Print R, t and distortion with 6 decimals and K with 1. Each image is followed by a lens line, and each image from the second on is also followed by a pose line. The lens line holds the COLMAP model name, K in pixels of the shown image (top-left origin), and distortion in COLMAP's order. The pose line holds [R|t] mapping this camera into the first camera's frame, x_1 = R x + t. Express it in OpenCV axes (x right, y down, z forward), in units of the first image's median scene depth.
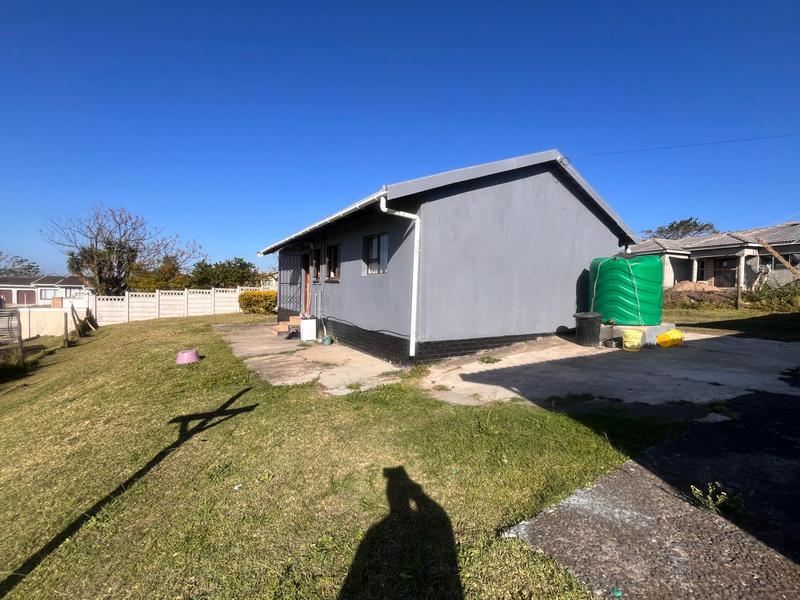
lens RADIAL K [[339.5, 0, 400.0], [0, 339.5, 300.0], [0, 0, 1]] dist [-0.000843, -0.000090]
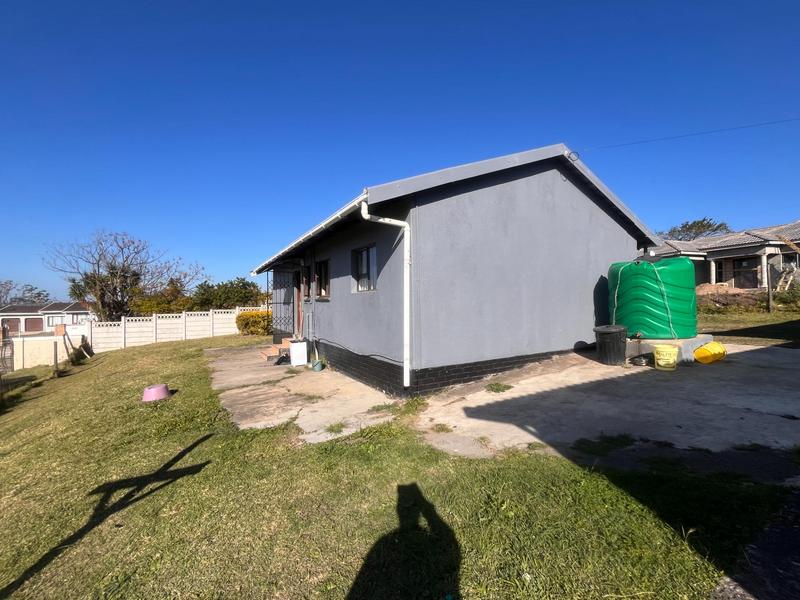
lens RADIAL K [[339.5, 0, 400.0], [0, 339.5, 300.0], [0, 0, 1]] dist [-0.000843, -0.000090]
pose [[0.999062, -0.037977, -0.020784, 0.036431], [0.037150, 0.998555, -0.038834, -0.014933], [0.022228, 0.038025, 0.999030, 0.116812]]
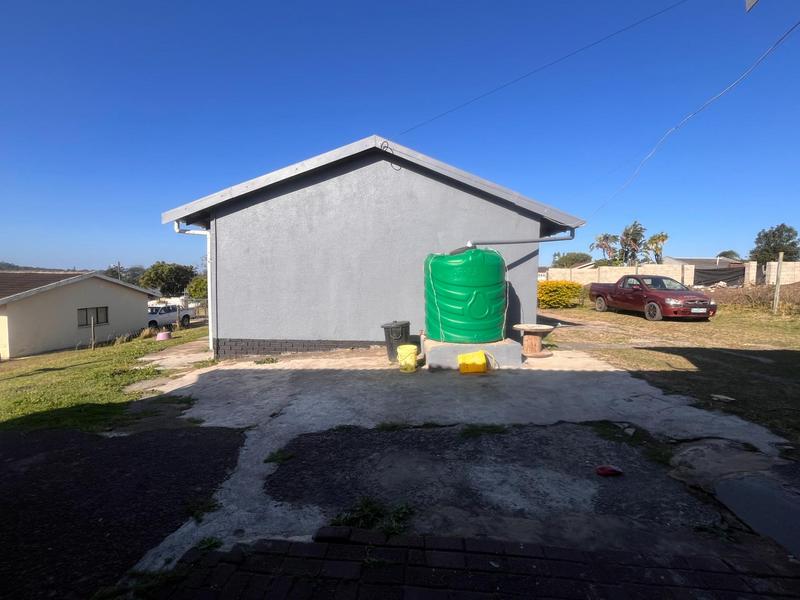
lens RADIAL K [[339.5, 0, 400.0], [0, 339.5, 300.0], [0, 0, 1]] dist [-0.000843, -0.000090]
pose [[0.840473, 0.015608, -0.541628, 0.995081], [-0.007322, 0.999821, 0.017450, -0.029233], [0.541804, -0.010701, 0.840437, 0.287921]]
